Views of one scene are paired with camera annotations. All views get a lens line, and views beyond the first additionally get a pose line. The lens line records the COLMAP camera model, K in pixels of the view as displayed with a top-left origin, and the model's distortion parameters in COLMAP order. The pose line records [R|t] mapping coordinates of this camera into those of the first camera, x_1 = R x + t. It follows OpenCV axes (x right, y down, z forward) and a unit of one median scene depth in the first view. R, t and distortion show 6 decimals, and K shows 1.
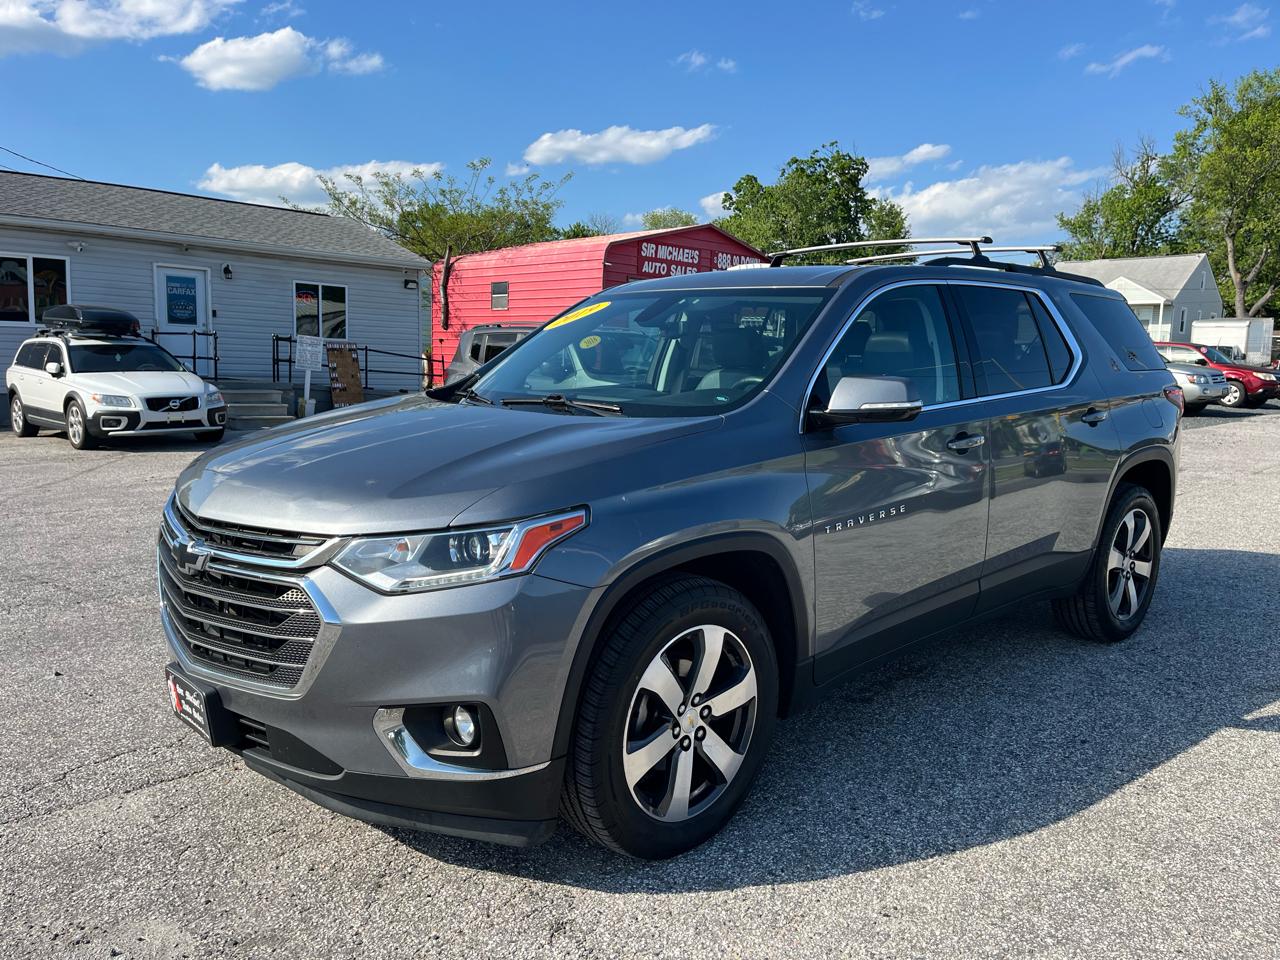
lens RADIAL K [[966.7, 0, 640.0], [0, 966.7, 480.0], [0, 0, 1]] dist [0.121504, -0.164902]
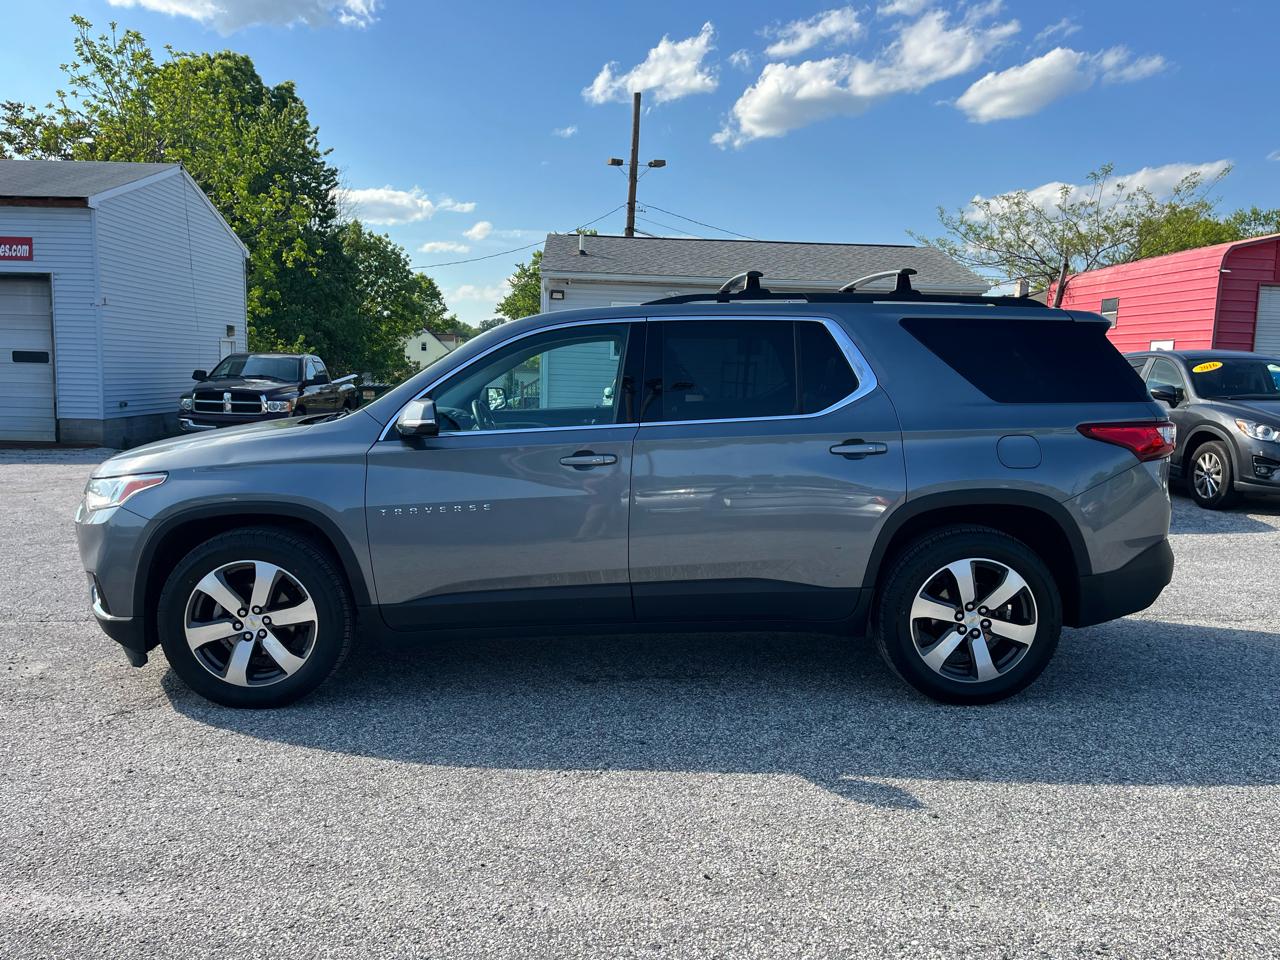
lens RADIAL K [[966.7, 0, 640.0], [0, 966.7, 480.0], [0, 0, 1]] dist [0.121504, -0.164902]
pose [[0.753223, 0.069967, -0.654034, 0.153932], [-0.085032, 0.996341, 0.008659, -0.004391], [0.652246, 0.049092, 0.756416, 0.021808]]
